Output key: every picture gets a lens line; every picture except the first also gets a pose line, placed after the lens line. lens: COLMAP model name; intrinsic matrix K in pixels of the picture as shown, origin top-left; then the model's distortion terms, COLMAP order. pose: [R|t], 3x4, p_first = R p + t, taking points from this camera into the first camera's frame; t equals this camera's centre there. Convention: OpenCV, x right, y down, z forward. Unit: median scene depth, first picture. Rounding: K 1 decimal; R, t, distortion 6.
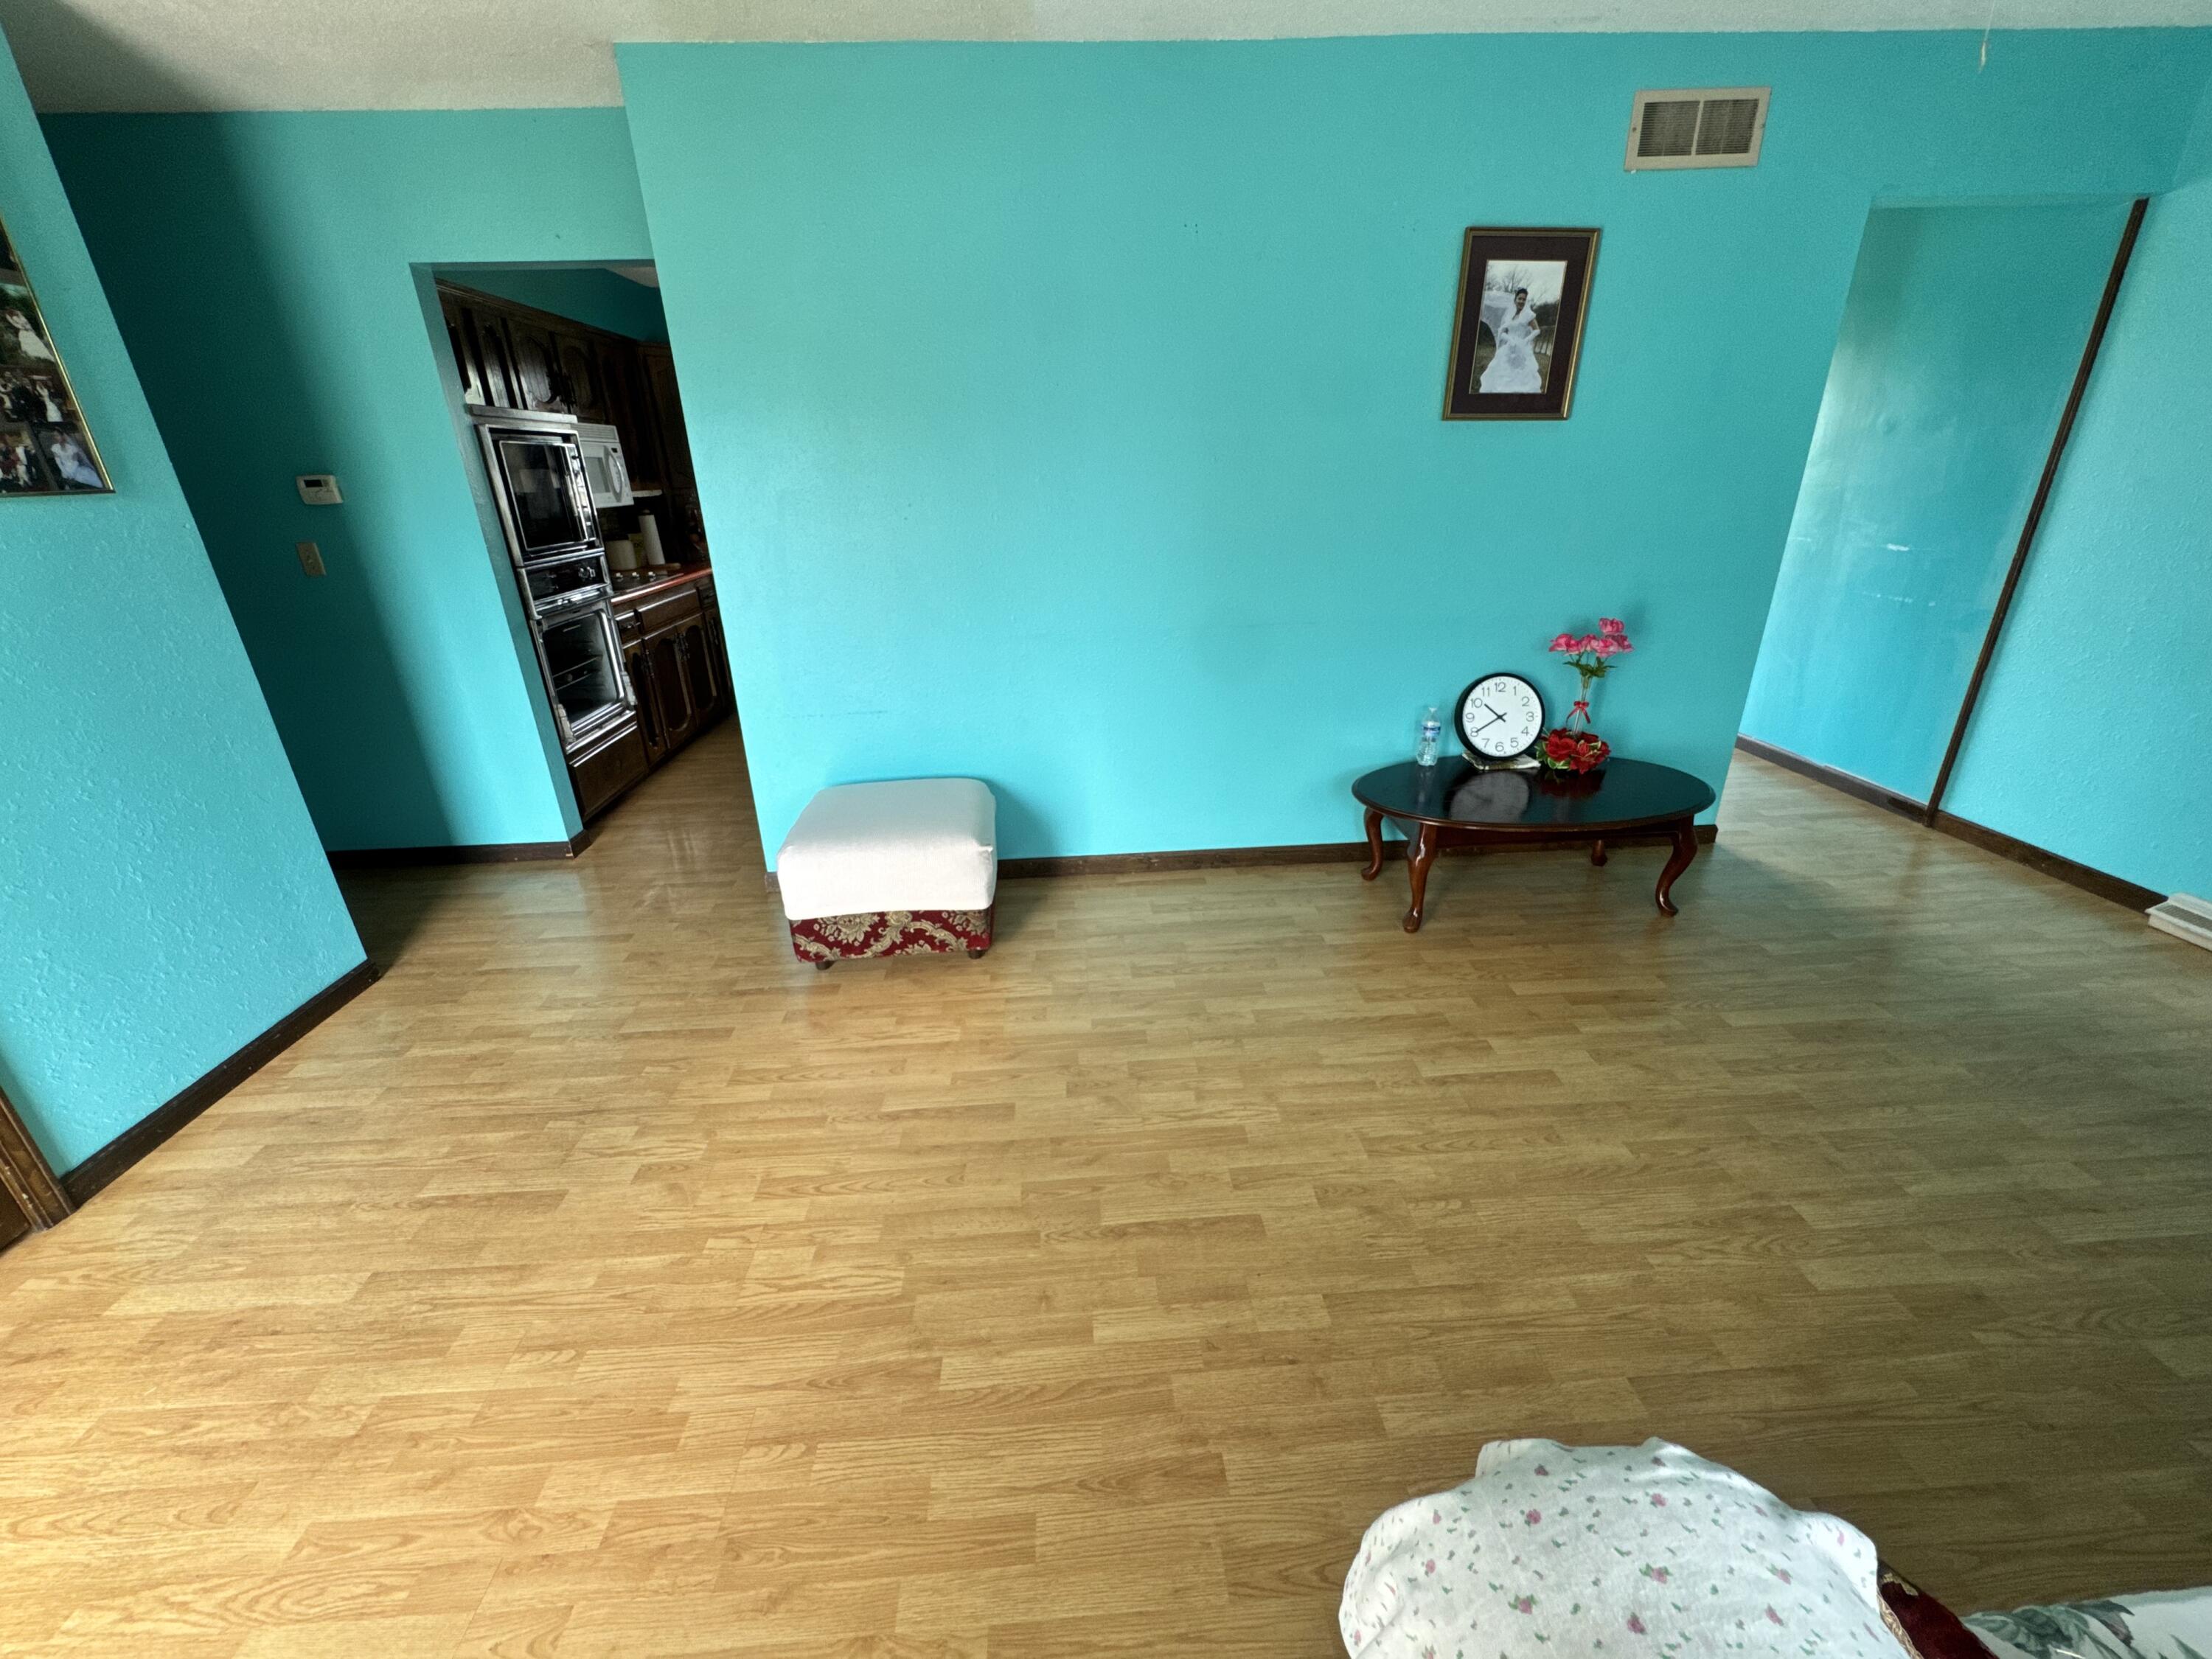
lens RADIAL K [[882.0, 0, 1102.5], [0, 882.0, 828.8], [0, 0, 1]] dist [-0.004094, -0.000183]
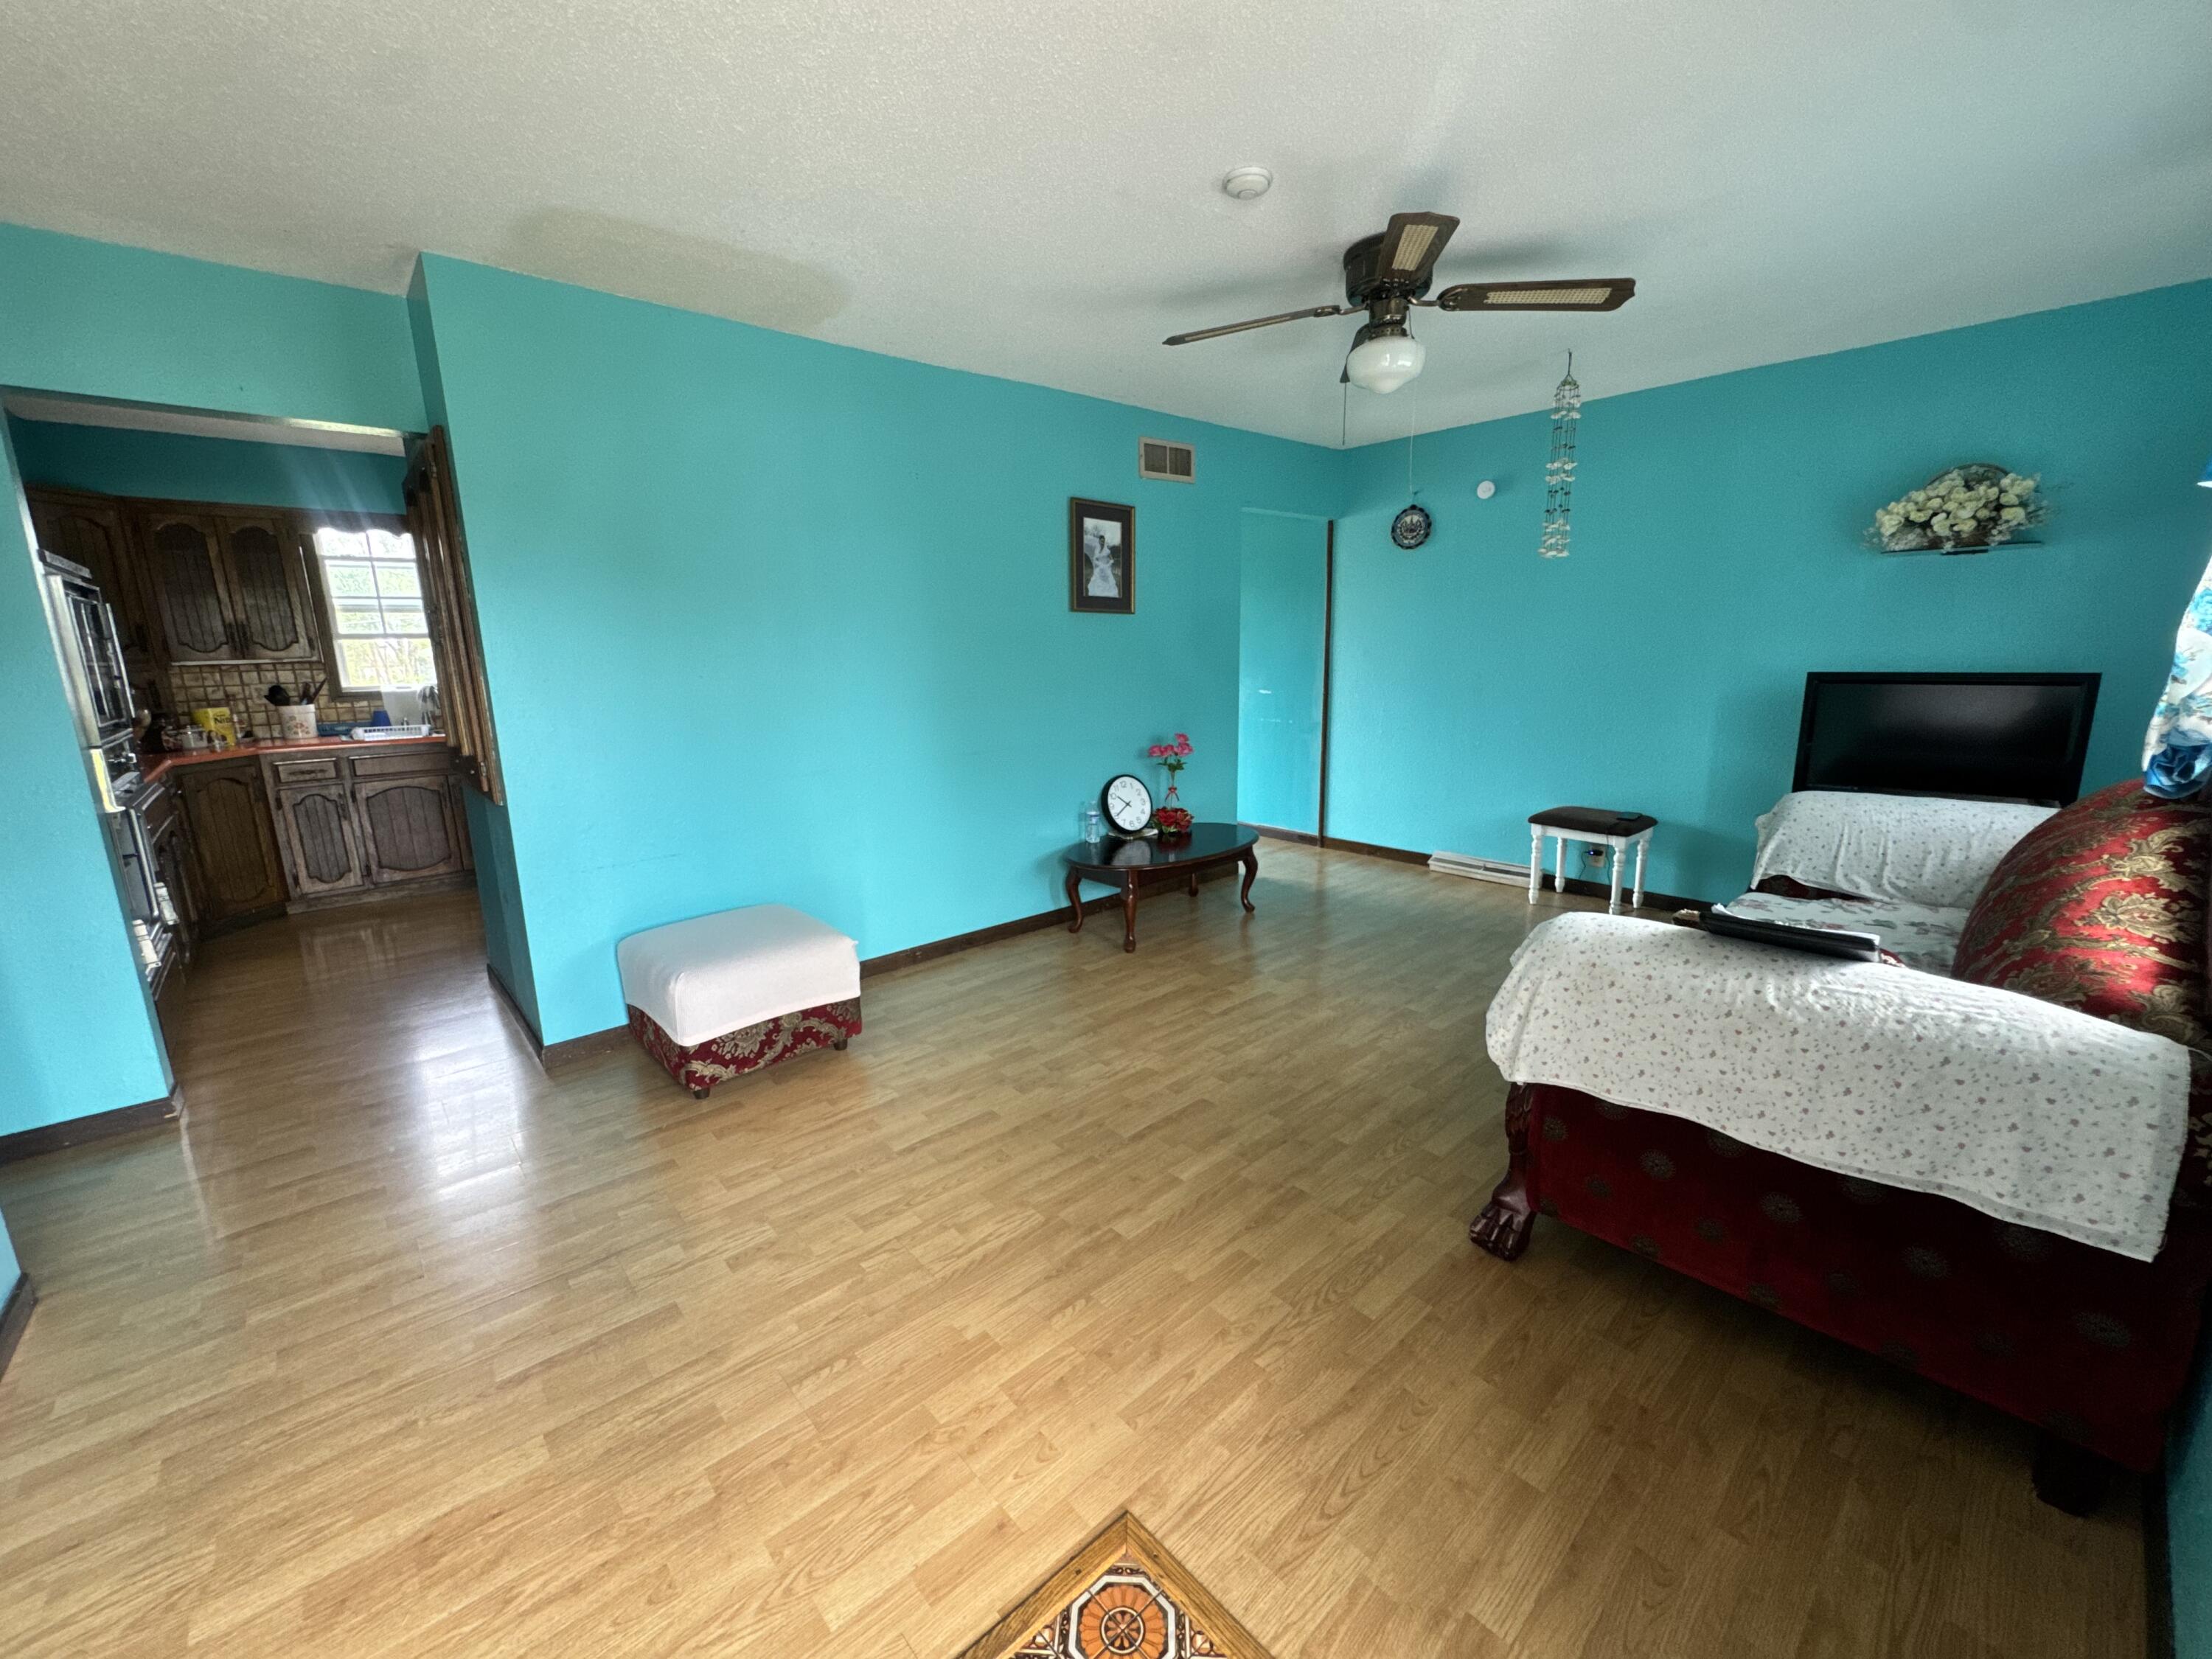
lens RADIAL K [[882.0, 0, 1093.5], [0, 882.0, 833.7], [0, 0, 1]] dist [-0.004094, -0.000183]
pose [[0.789650, -0.115736, 0.602544, -0.563548], [0.229528, 0.966465, -0.115165, 0.089098], [-0.569008, 0.229240, 0.789733, -0.130339]]
